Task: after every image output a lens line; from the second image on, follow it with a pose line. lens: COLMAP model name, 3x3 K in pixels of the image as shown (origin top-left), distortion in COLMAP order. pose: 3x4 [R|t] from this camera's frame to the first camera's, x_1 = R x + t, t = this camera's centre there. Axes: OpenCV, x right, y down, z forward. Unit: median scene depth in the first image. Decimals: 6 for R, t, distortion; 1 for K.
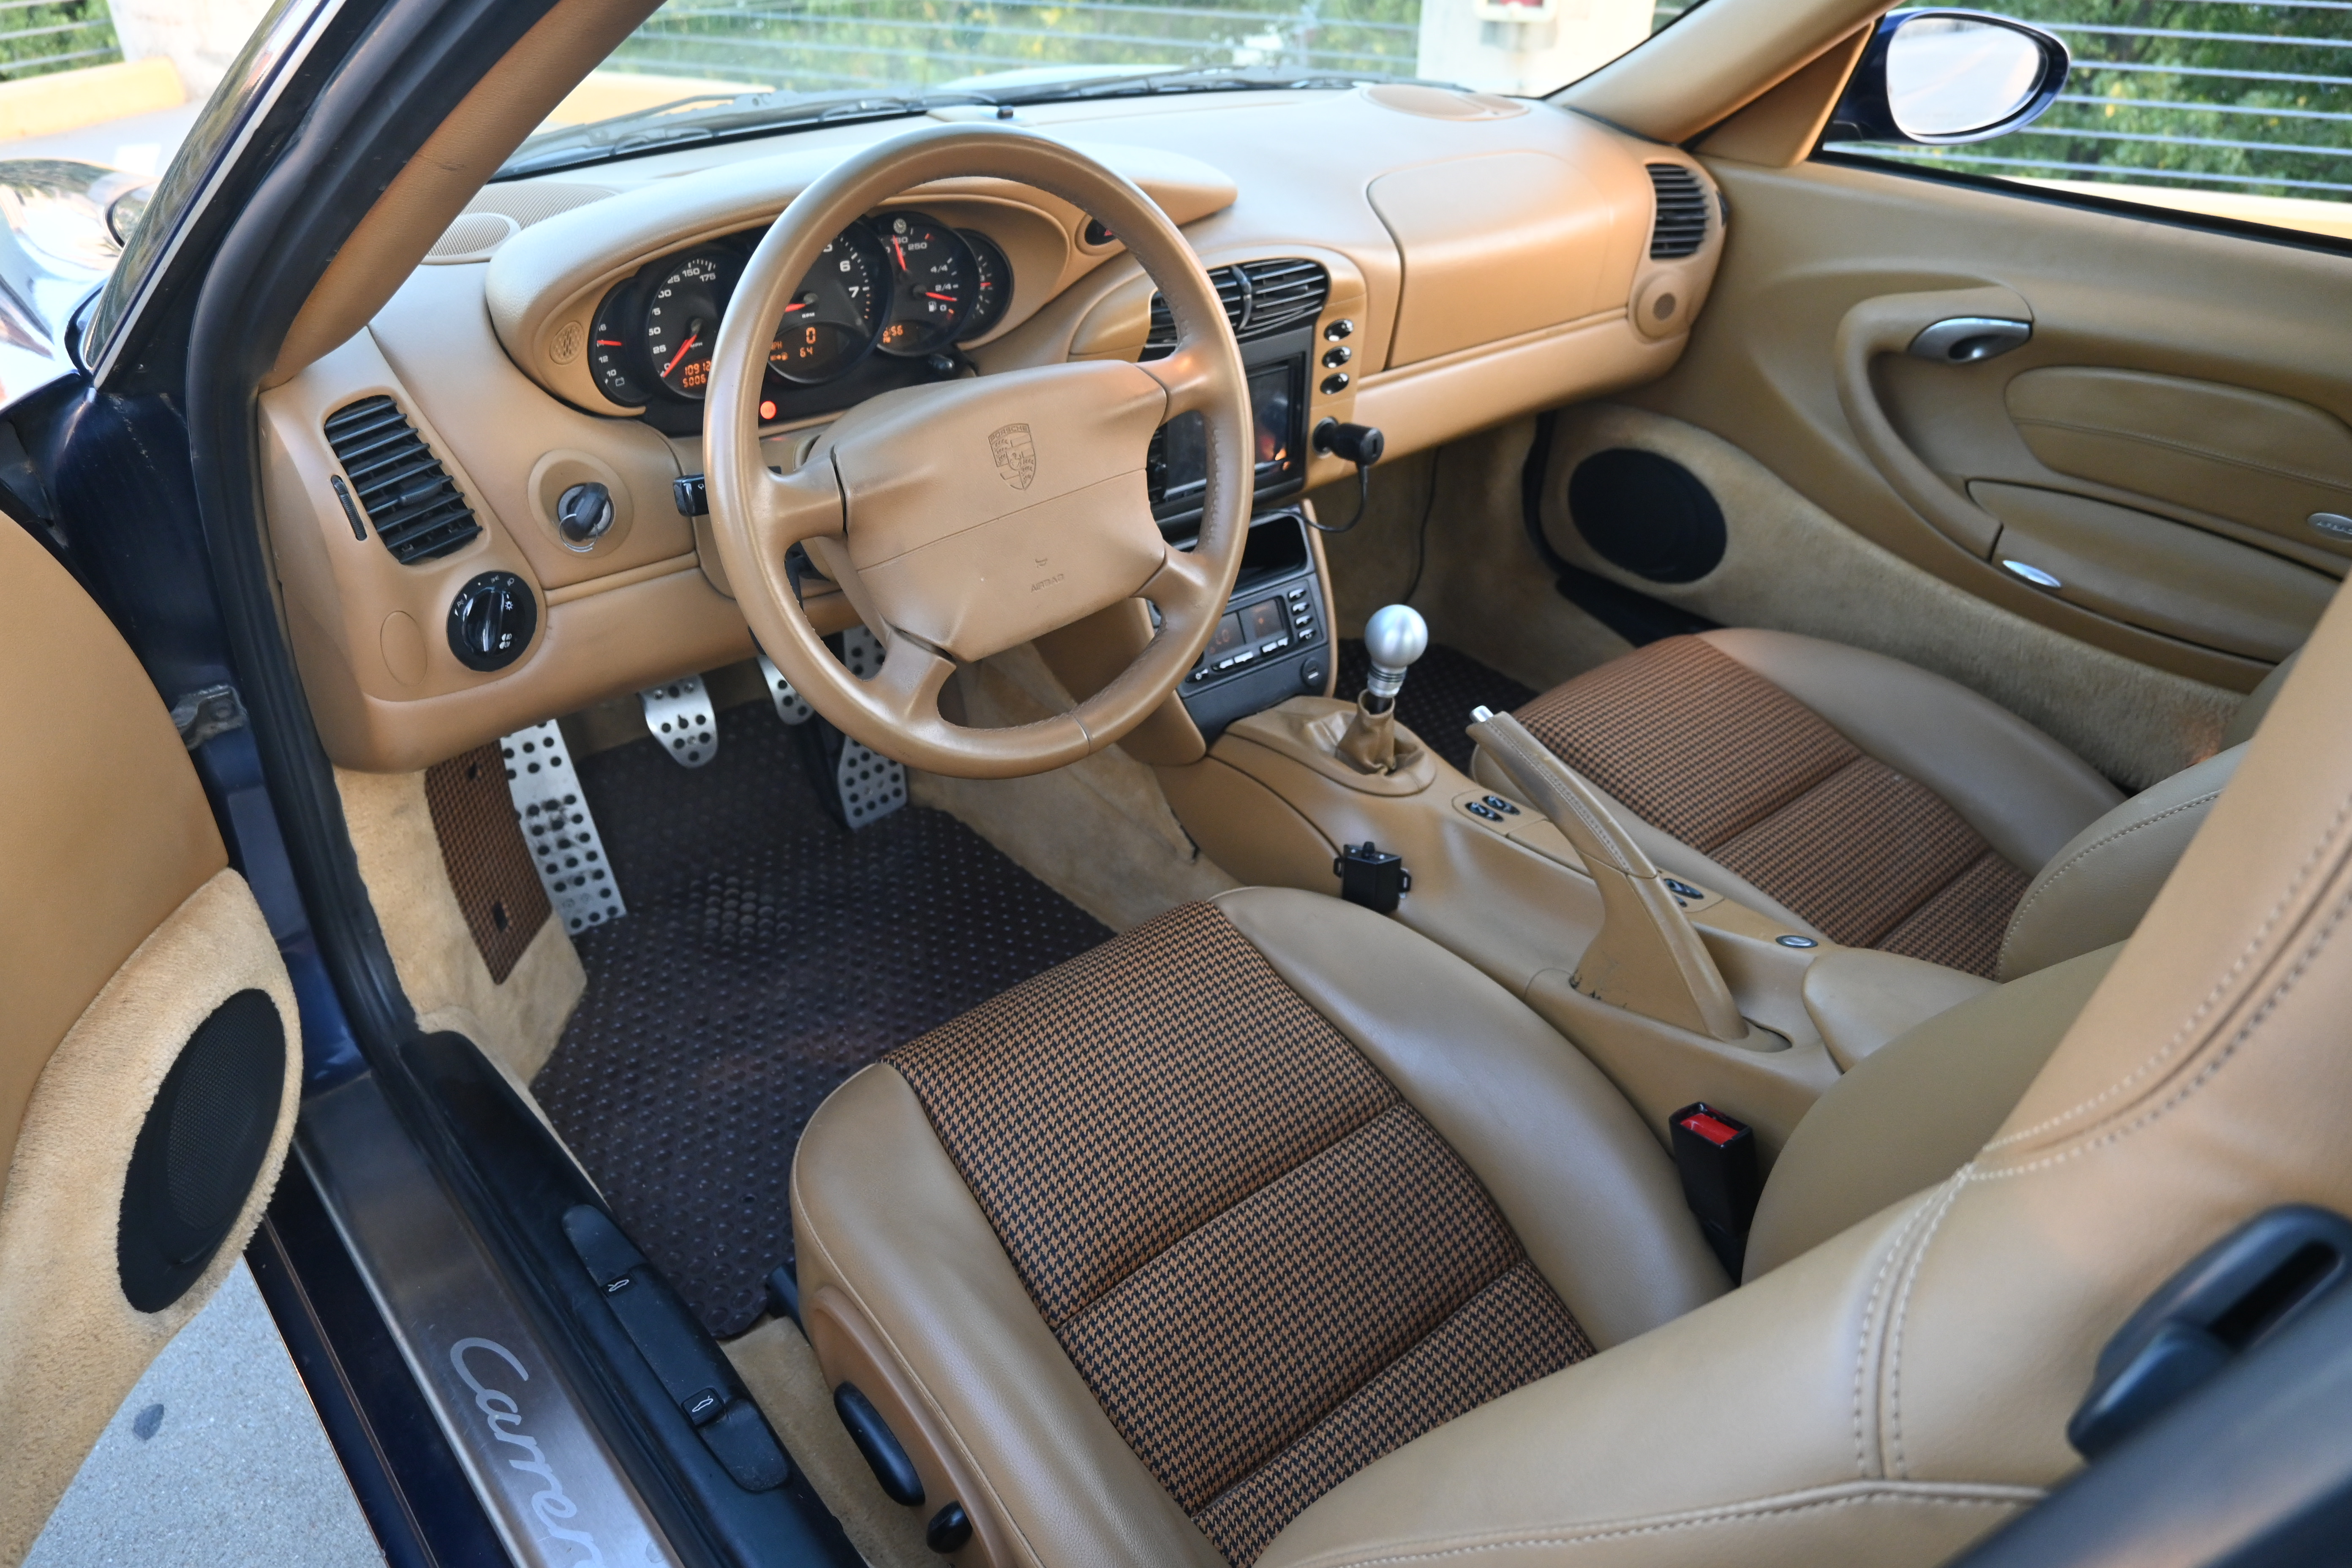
lens RADIAL K [[1636.3, 0, 1193.5], [0, 1636.3, 785.4], [0, 0, 1]] dist [0.002246, 0.003603]
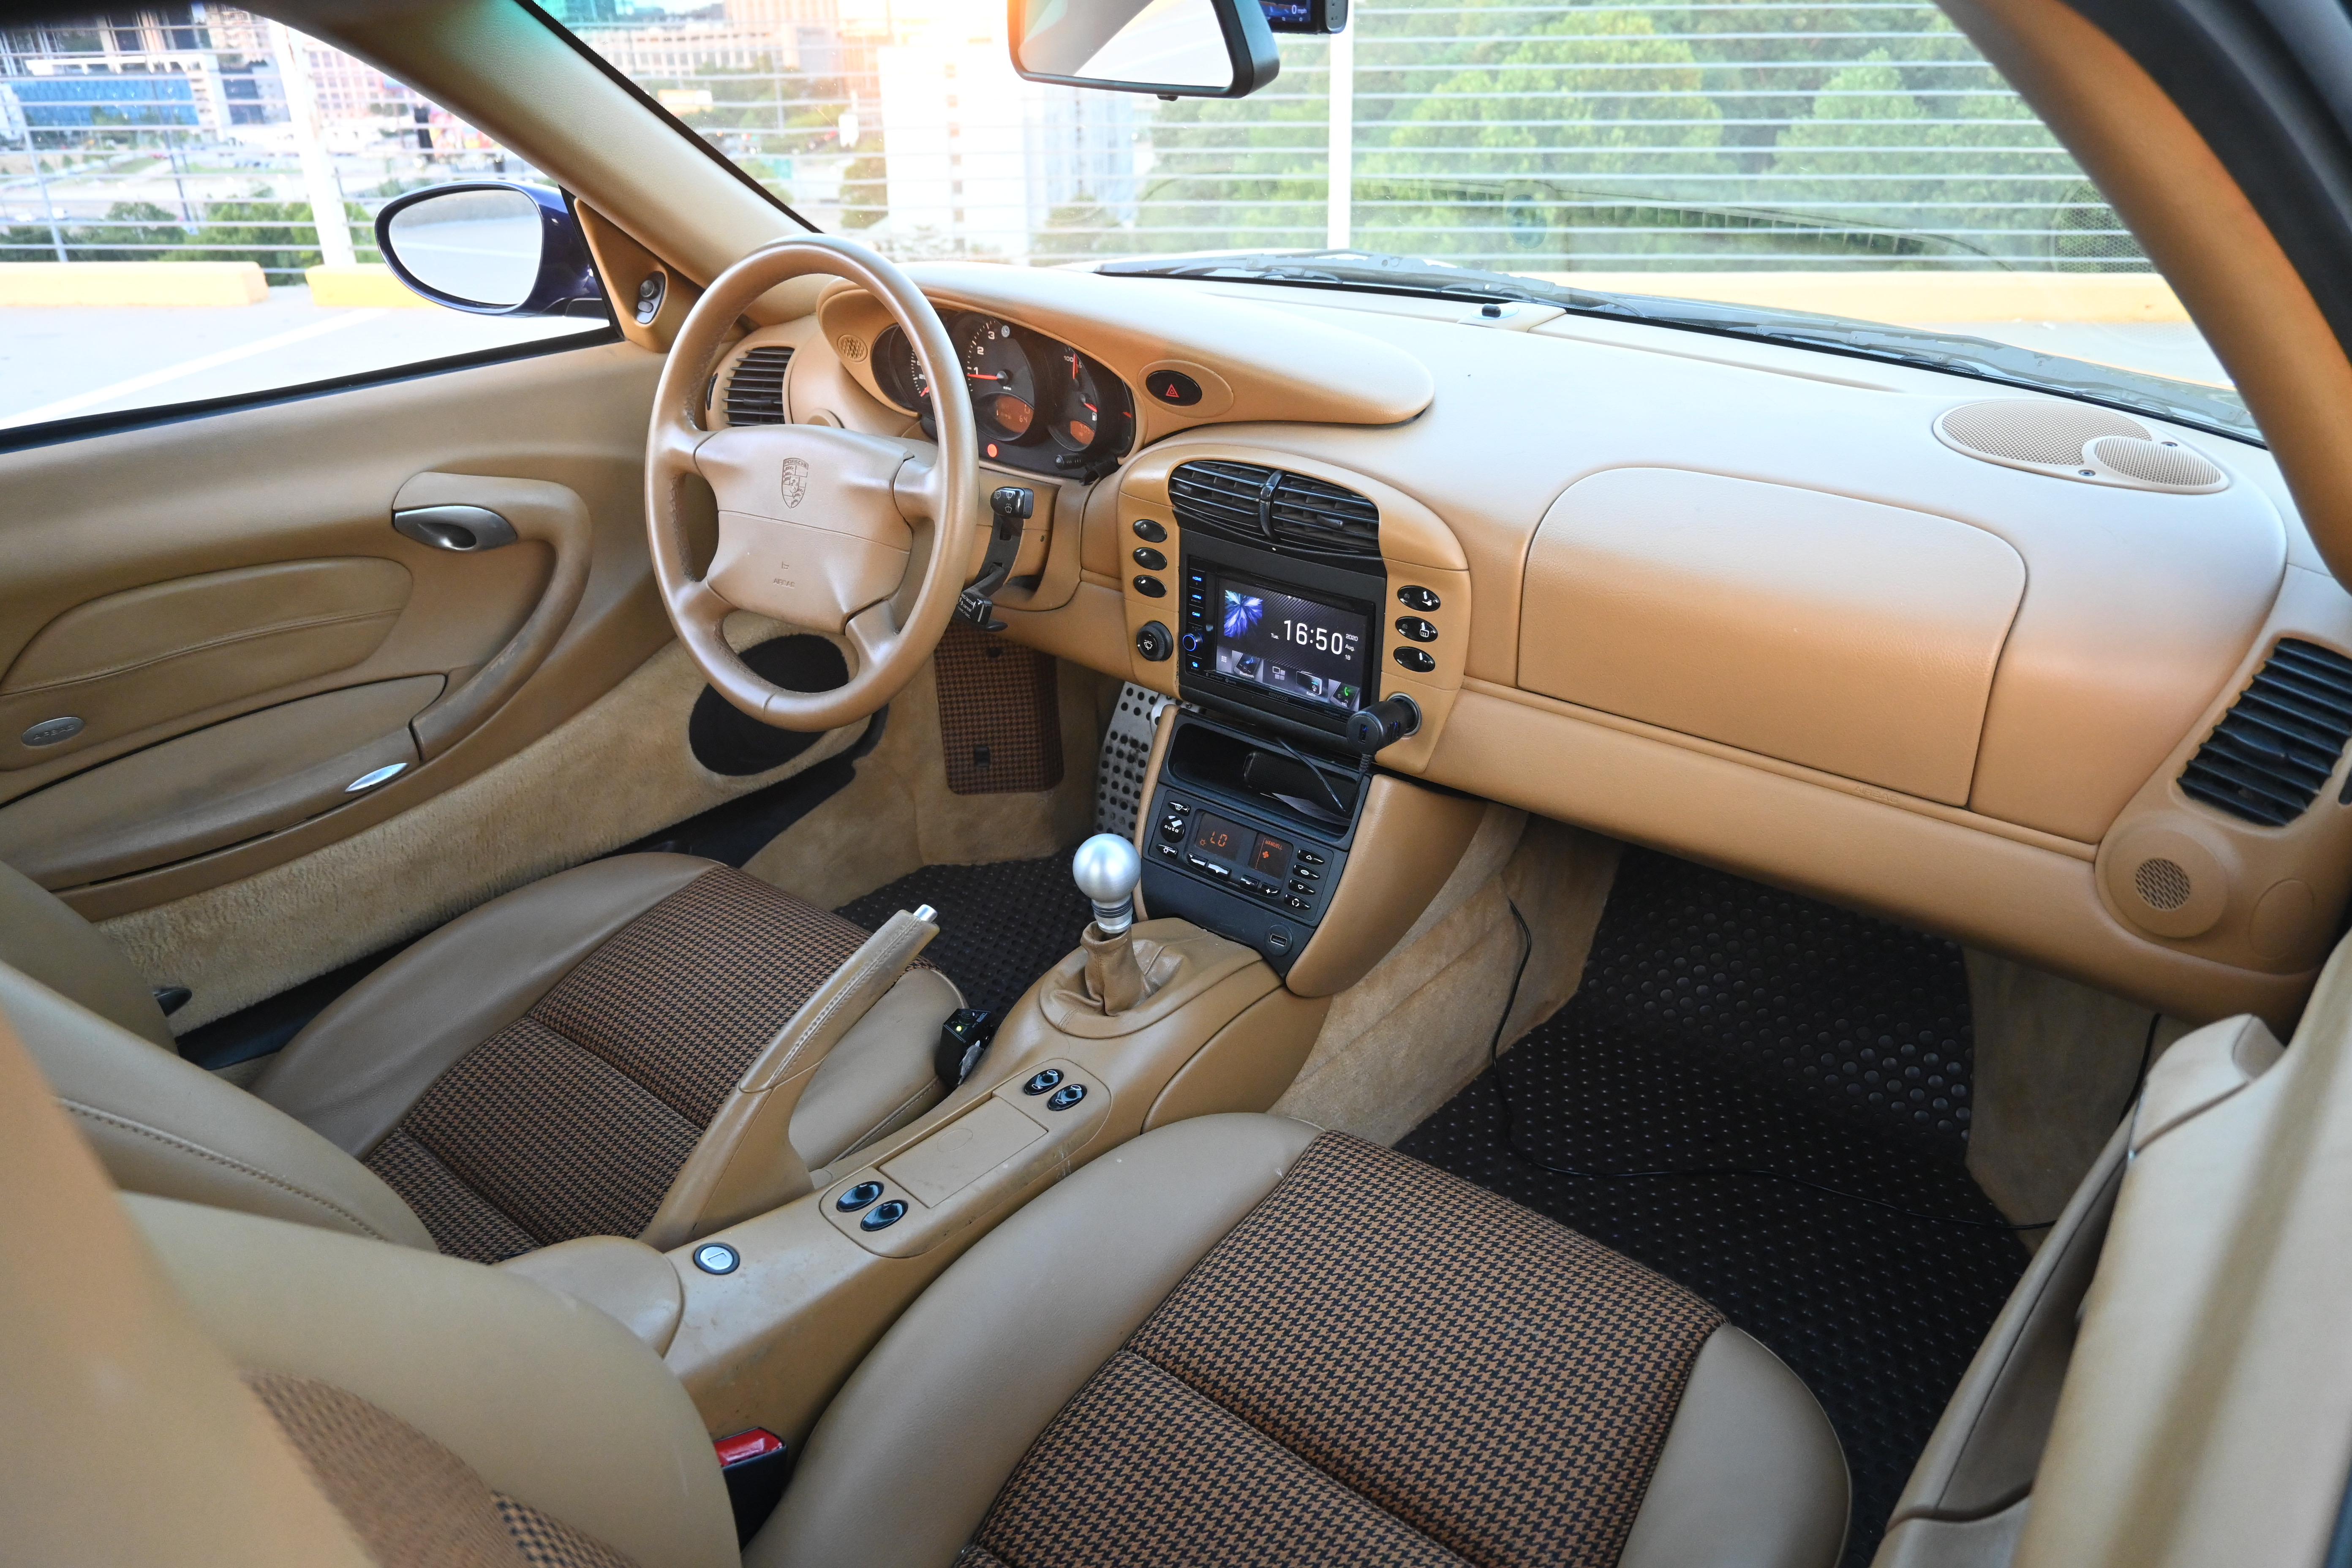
lens RADIAL K [[1636.3, 0, 1177.7], [0, 1636.3, 782.3], [0, 0, 1]] dist [0.002246, 0.003603]
pose [[0.149243, 0.408133, -0.900641, 0.882757], [-0.505311, 0.814403, 0.285320, -0.388831], [0.849933, 0.412522, 0.327778, 0.680418]]
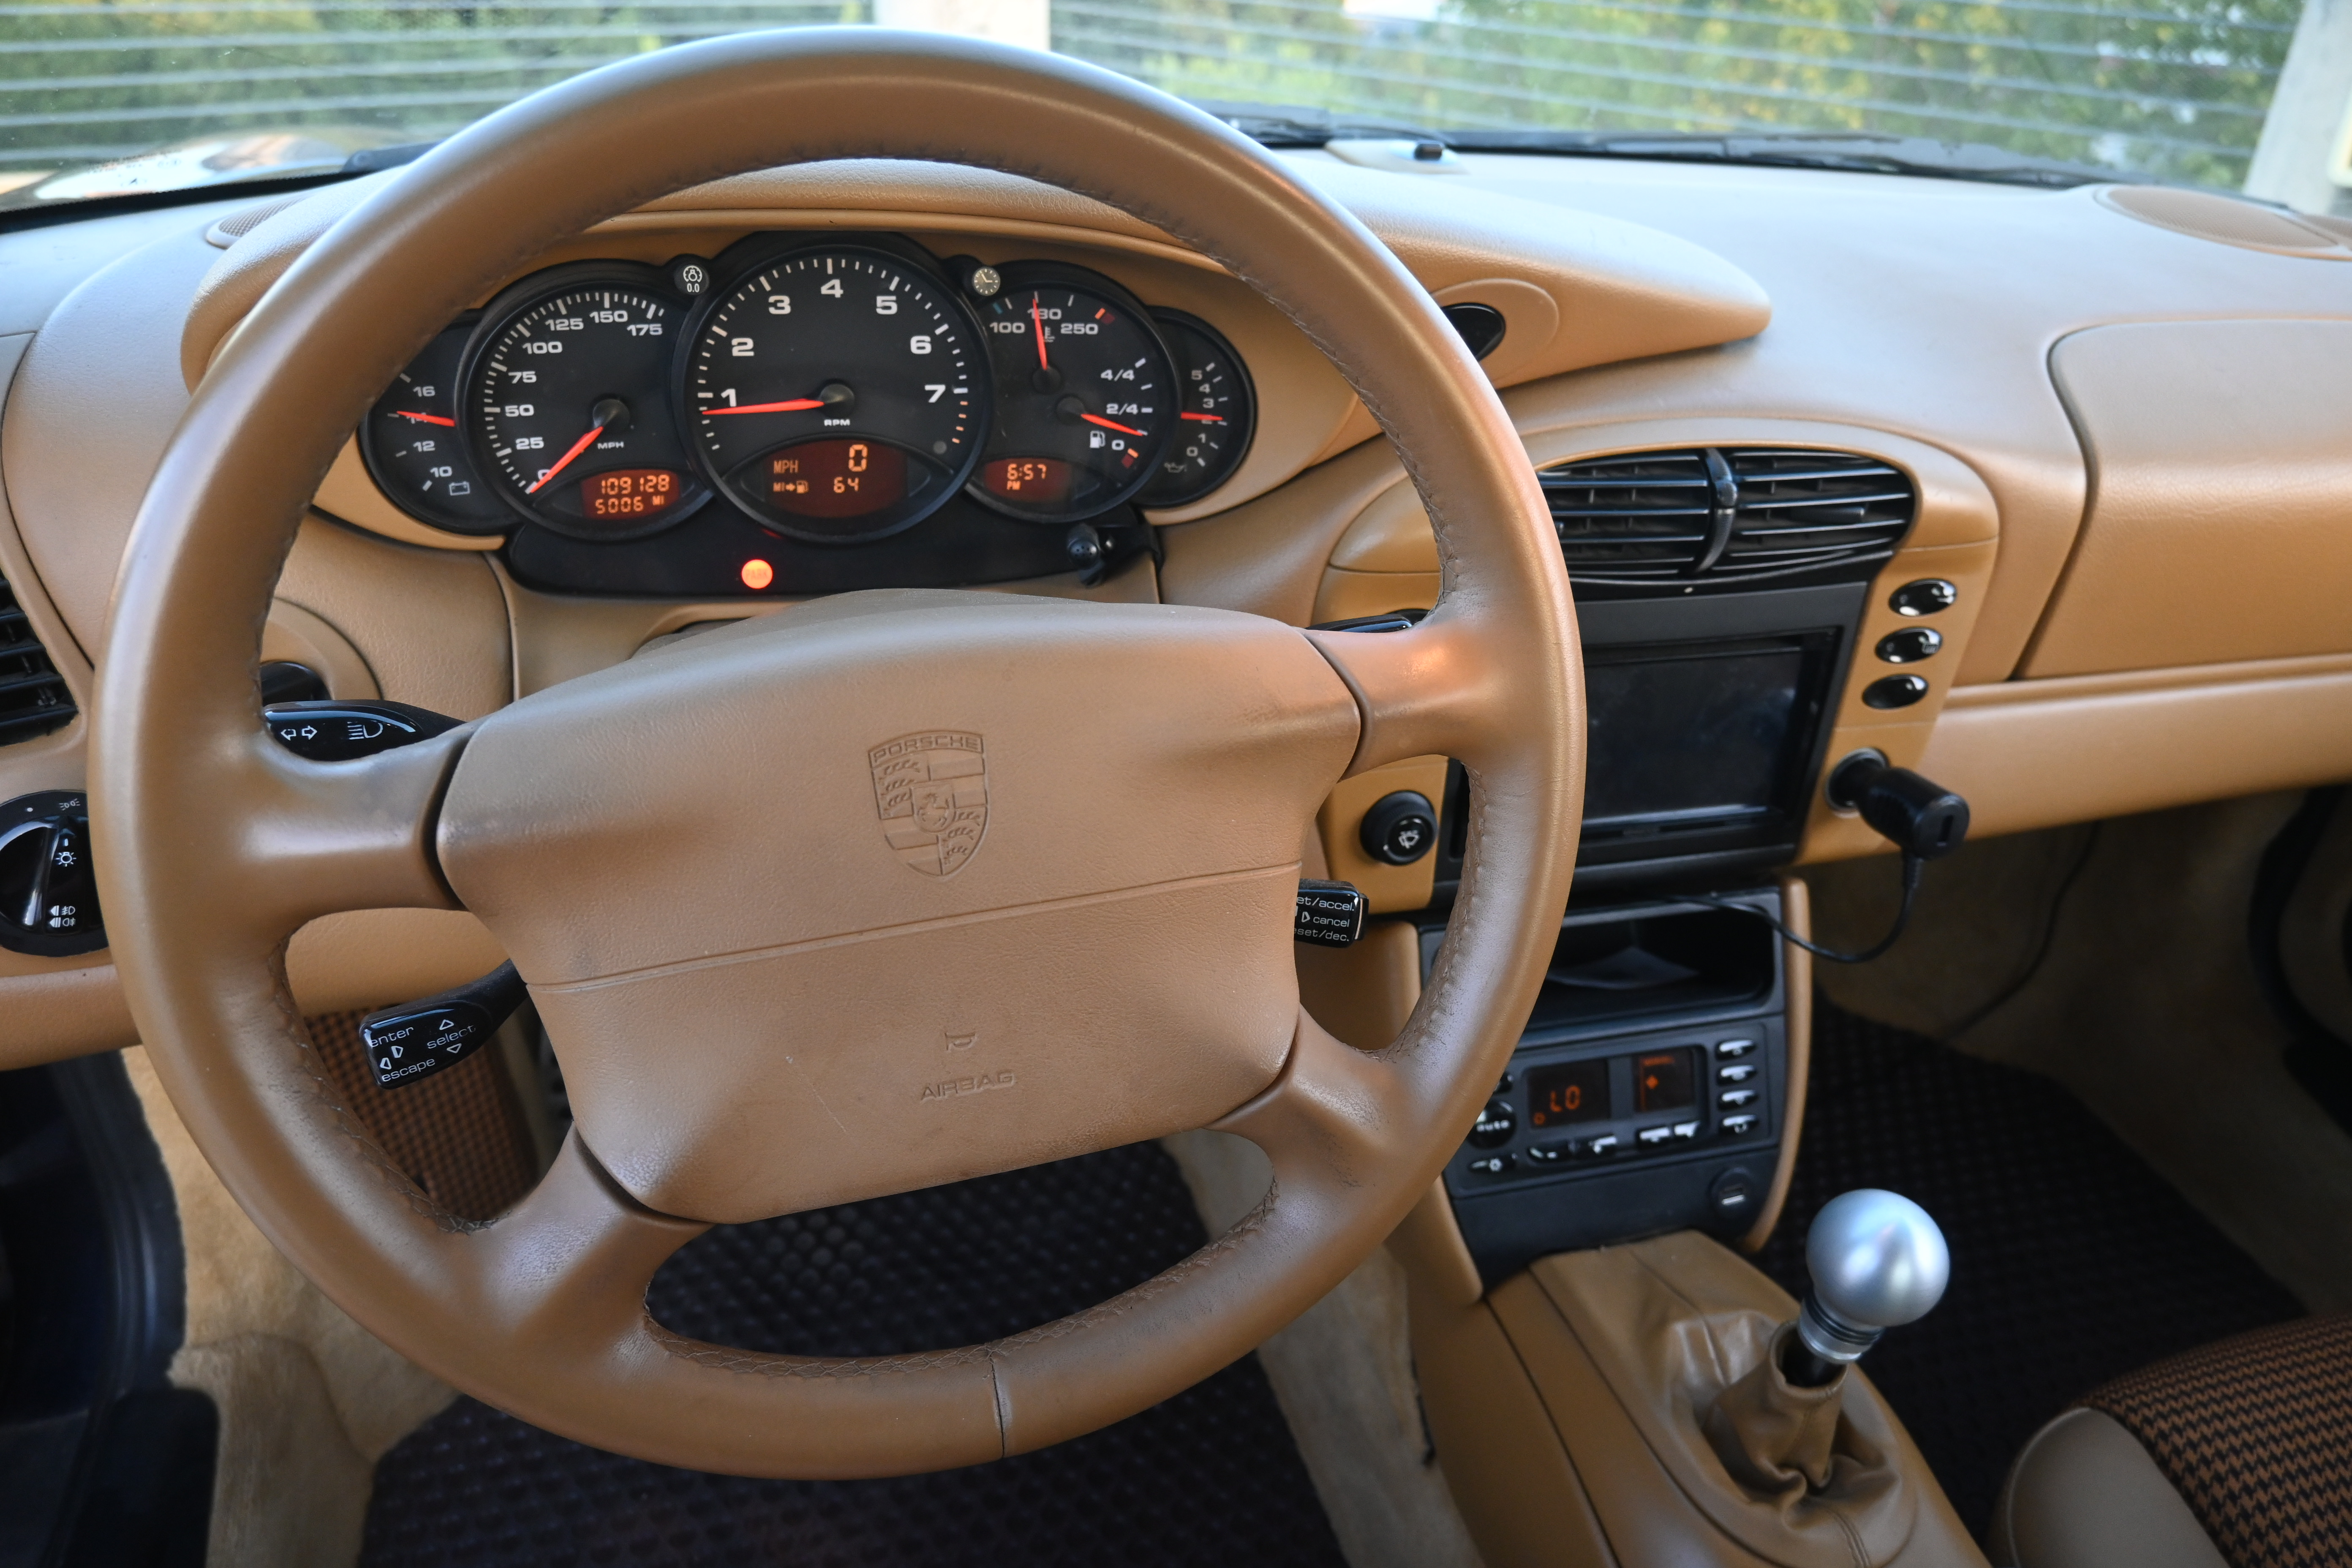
lens RADIAL K [[1636.3, 0, 1164.8], [0, 1636.3, 784.1], [0, 0, 1]] dist [0.002246, 0.003603]
pose [[0.904296, 0.222320, -0.364449, 0.075638], [-0.247257, 0.968686, -0.022595, -0.153171], [0.348013, 0.110545, 0.930949, 0.448931]]
